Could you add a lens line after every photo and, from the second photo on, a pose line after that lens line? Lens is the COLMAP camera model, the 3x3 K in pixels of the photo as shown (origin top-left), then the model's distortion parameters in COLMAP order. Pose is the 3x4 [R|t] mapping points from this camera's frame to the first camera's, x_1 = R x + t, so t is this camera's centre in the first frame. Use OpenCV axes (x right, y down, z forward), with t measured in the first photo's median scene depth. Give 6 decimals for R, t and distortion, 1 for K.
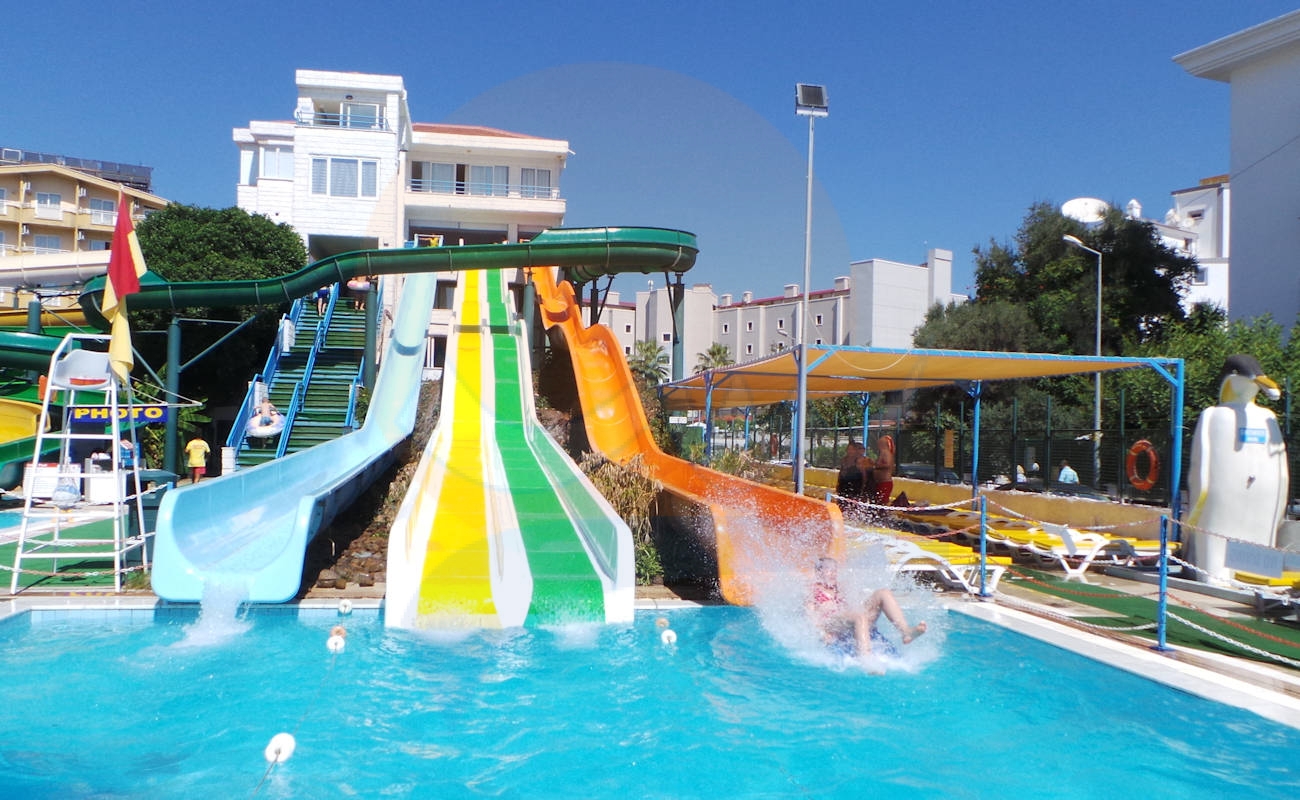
lens RADIAL K [[1318.2, 0, 642.3], [0, 1318.2, 393.5], [0, 0, 1]] dist [0.018396, 0.034441]
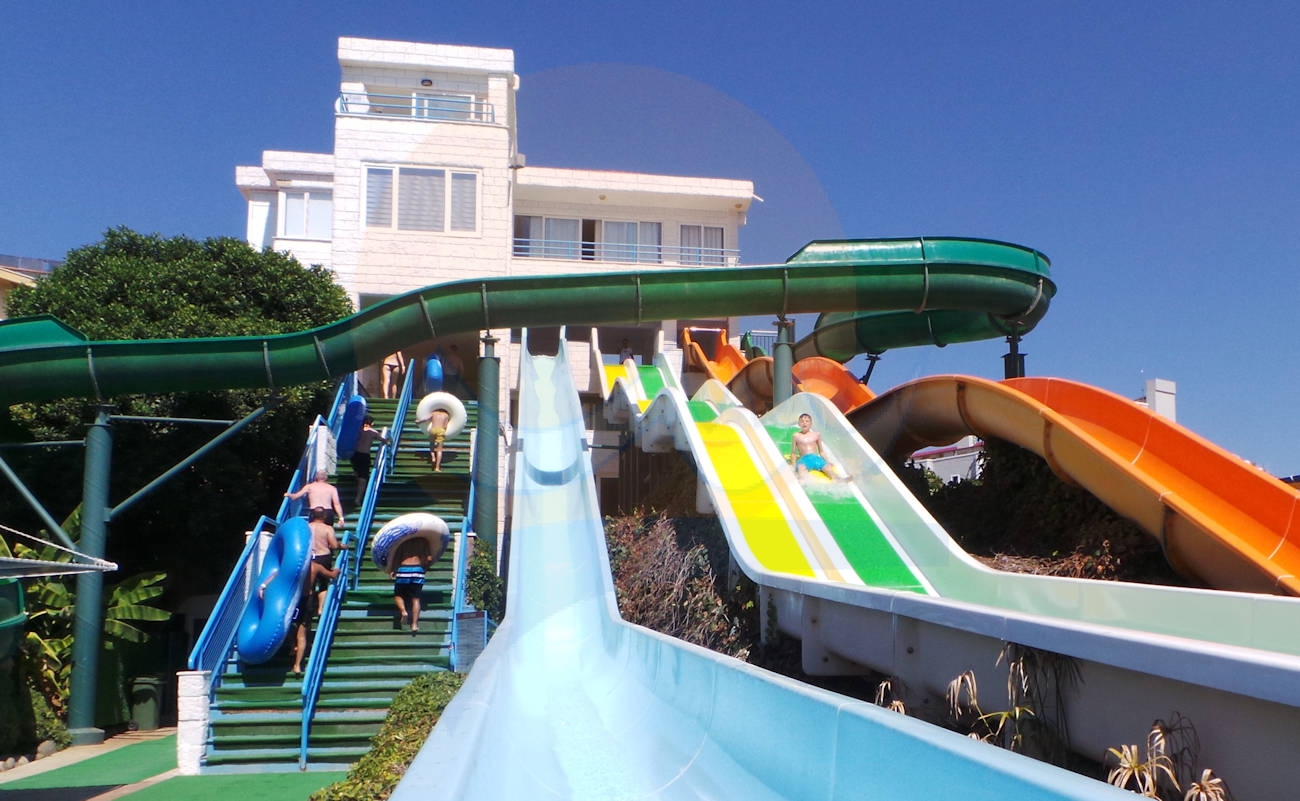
lens RADIAL K [[1181.3, 0, 703.8], [0, 1181.3, 469.0], [0, 0, 1]] dist [-0.005238, 0.015760]
pose [[0.997812, -0.023299, 0.061867, -0.135451], [0.029897, 0.993704, -0.107973, 0.017304], [-0.058962, 0.109586, 0.992227, 0.482077]]
